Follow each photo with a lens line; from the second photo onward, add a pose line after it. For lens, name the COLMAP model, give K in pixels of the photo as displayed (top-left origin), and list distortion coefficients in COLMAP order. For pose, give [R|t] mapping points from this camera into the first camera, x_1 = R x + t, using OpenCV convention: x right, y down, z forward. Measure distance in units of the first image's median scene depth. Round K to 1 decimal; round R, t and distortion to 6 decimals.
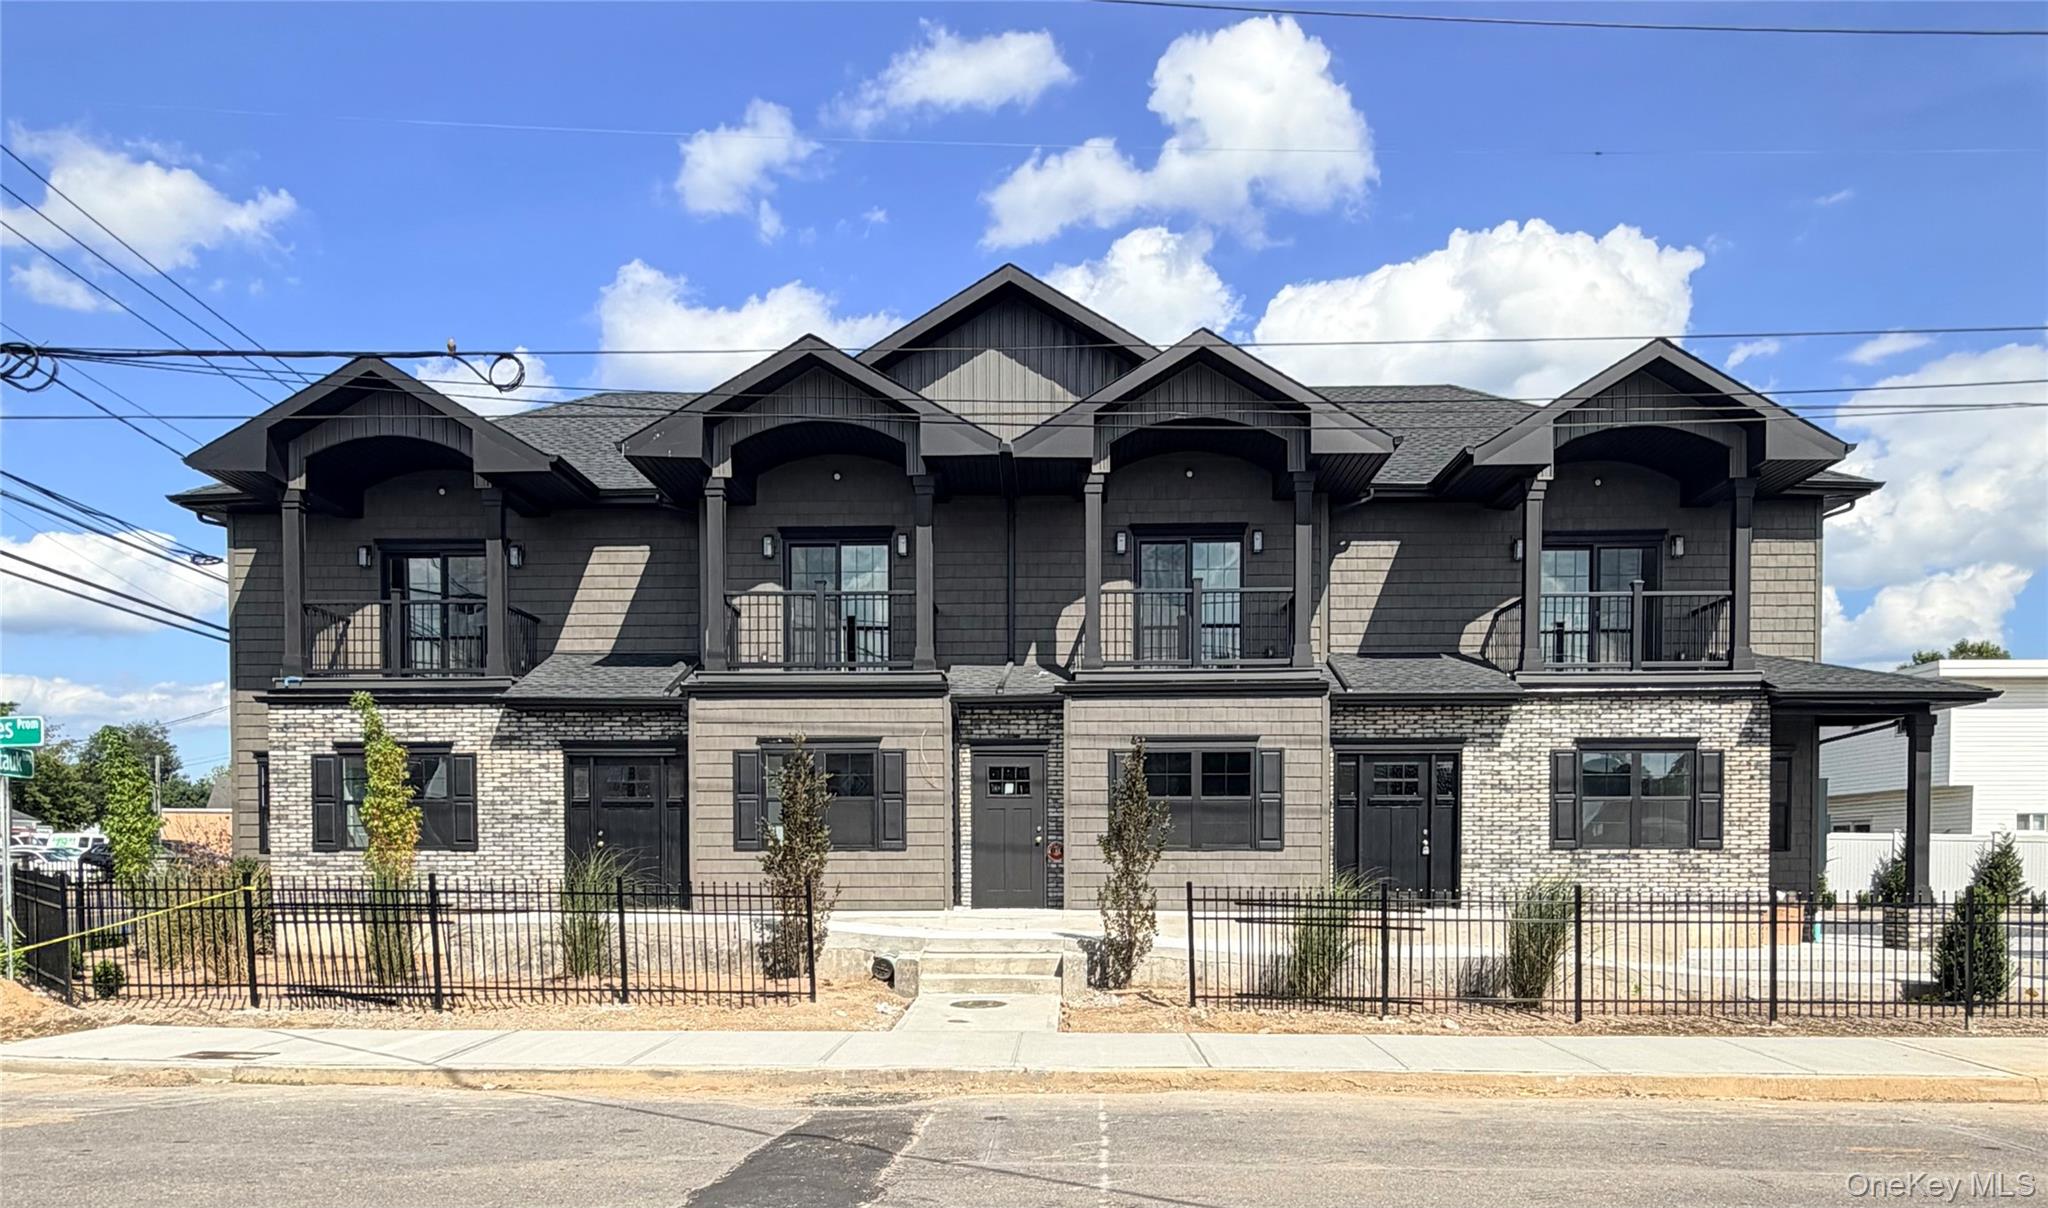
lens RADIAL K [[1092.5, 0, 1018.1], [0, 1092.5, 595.4], [0, 0, 1]] dist [-0.000970, -0.000828]
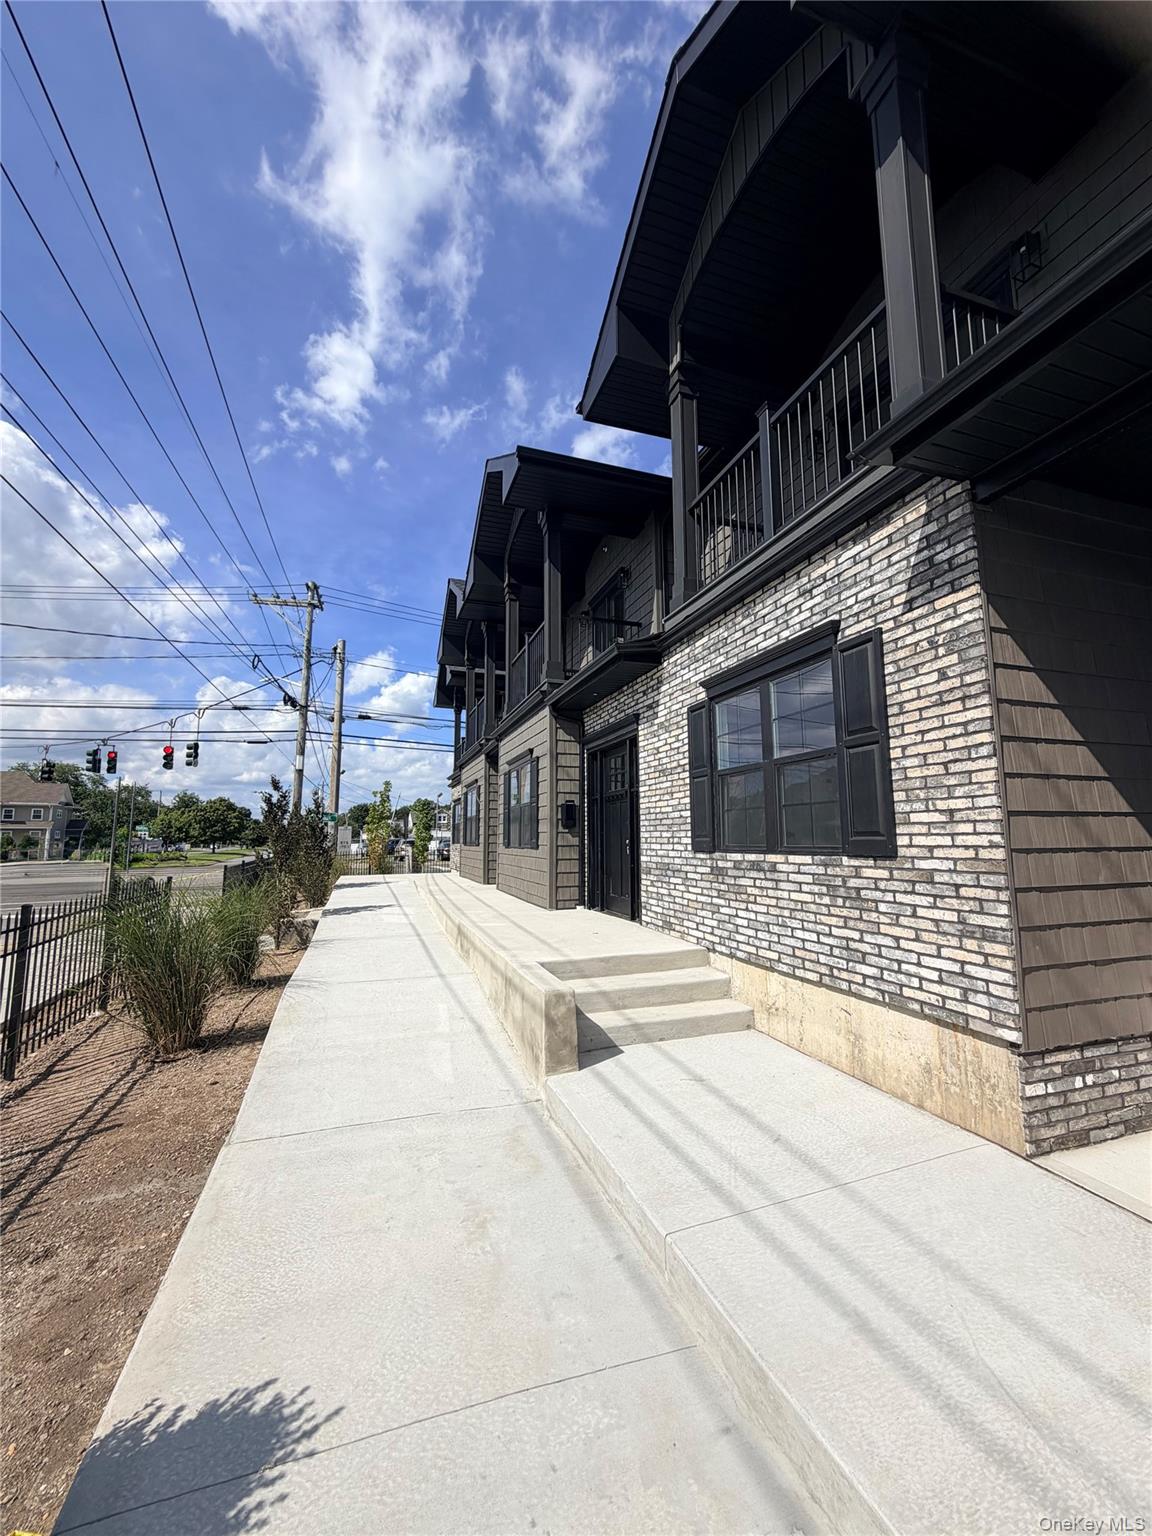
lens RADIAL K [[616.1, 0, 575.1], [0, 616.1, 764.1], [0, 0, 1]] dist [-0.000498, -0.000036]
pose [[0.340388, -0.113547, -0.933404, 0.806087], [-0.026003, 0.991166, -0.130057, 0.224314], [0.939926, 0.068541, 0.334428, 0.777474]]
